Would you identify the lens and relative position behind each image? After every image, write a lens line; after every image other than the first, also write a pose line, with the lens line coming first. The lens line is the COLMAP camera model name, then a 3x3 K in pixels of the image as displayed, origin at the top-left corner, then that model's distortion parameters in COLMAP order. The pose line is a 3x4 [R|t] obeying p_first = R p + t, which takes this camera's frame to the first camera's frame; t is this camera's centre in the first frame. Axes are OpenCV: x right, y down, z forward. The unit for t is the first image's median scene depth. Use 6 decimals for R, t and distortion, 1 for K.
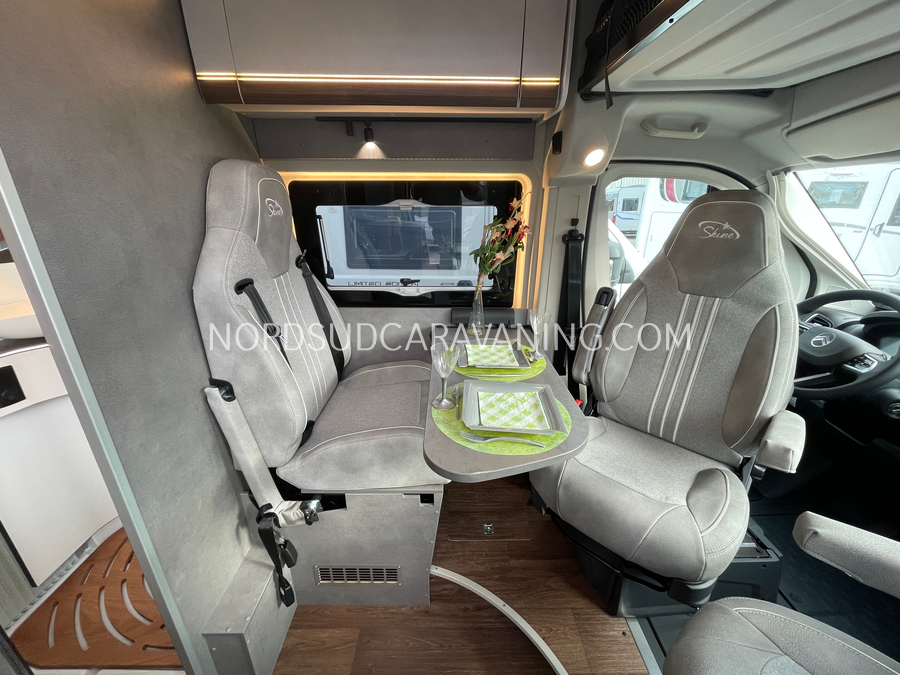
lens RADIAL K [[361.3, 0, 449.7], [0, 361.3, 333.6], [0, 0, 1]] dist [0.000053, -0.001697]
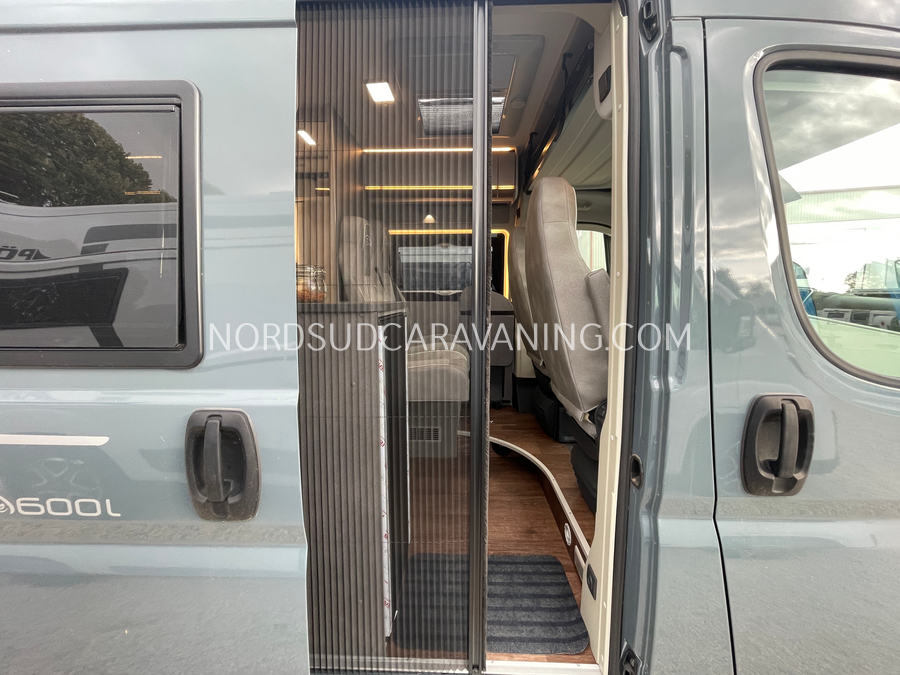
lens RADIAL K [[361.3, 0, 446.3], [0, 361.3, 335.6], [0, 0, 1]] dist [0.000053, -0.001697]
pose [[0.999071, -0.002806, -0.043004, -0.037791], [-0.007017, 0.973970, -0.226570, 0.666885], [0.042520, 0.226661, 0.973045, -0.934160]]
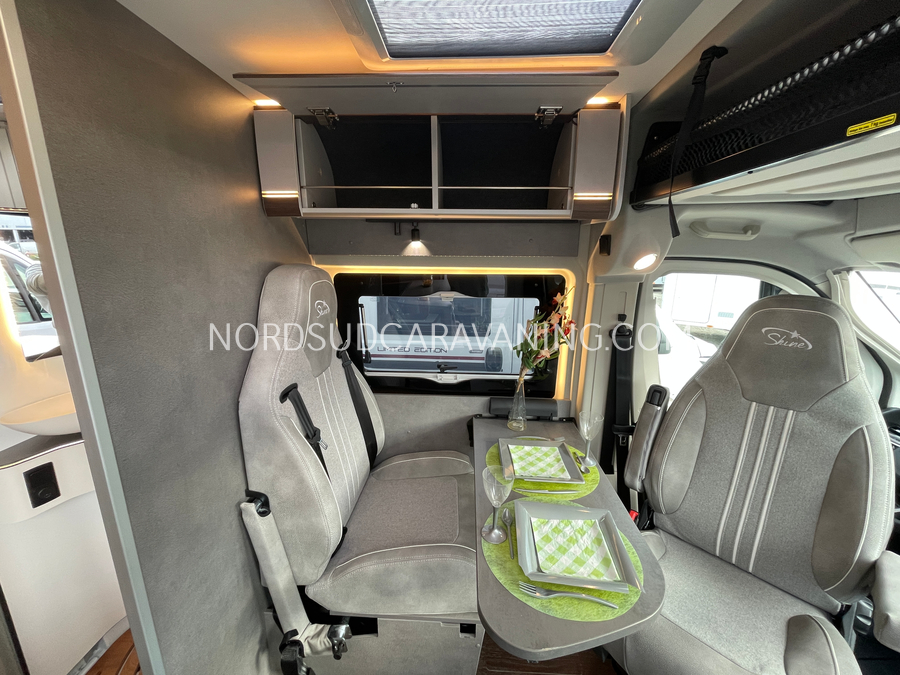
lens RADIAL K [[361.3, 0, 449.3], [0, 361.3, 334.0], [0, 0, 1]] dist [0.000053, -0.001697]
pose [[0.998395, 0.015946, -0.054348, -0.073221], [-0.022751, 0.991642, -0.126999, -0.154176], [0.051869, 0.128032, 0.990413, 0.026265]]
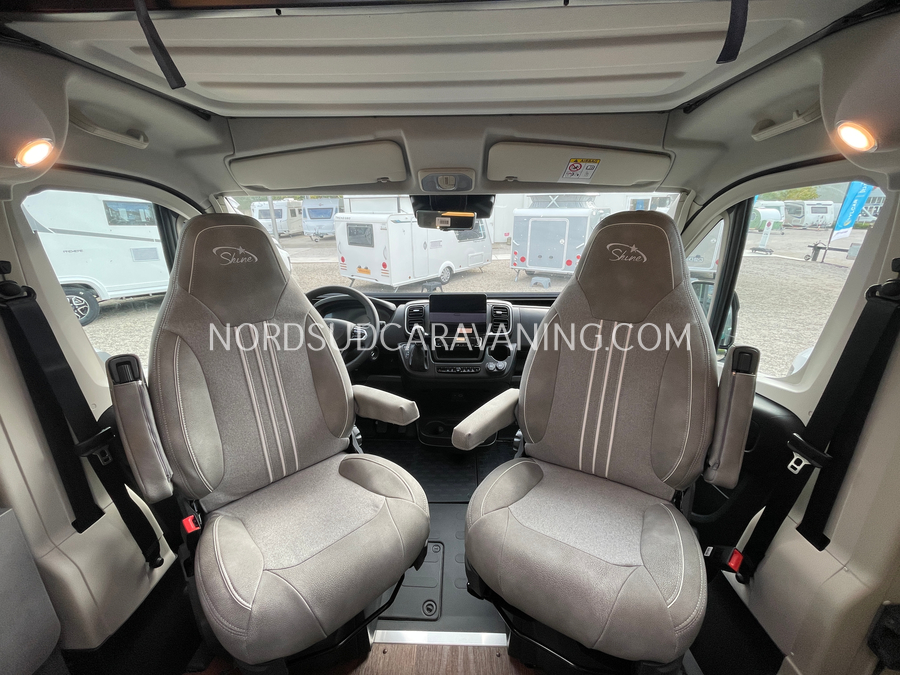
lens RADIAL K [[361.3, 0, 448.8], [0, 361.3, 332.3], [0, 0, 1]] dist [0.000053, -0.001697]
pose [[0.036178, -0.297834, 0.953932, -0.189043], [0.342249, 0.900525, 0.268180, -0.163526], [-0.938912, 0.316780, 0.134513, 0.402096]]
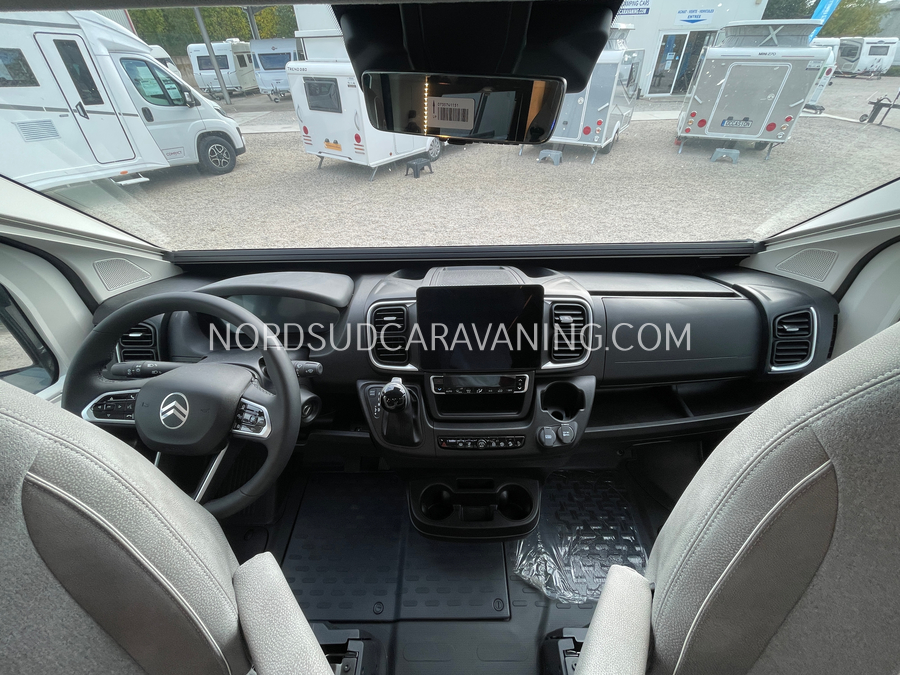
lens RADIAL K [[361.3, 0, 448.5], [0, 361.3, 330.8], [0, 0, 1]] dist [0.000053, -0.001697]
pose [[0.005589, -0.589888, 0.807466, 0.644978], [0.351485, 0.757113, 0.550670, -0.214610], [-0.936177, 0.280734, 0.211568, 0.452186]]
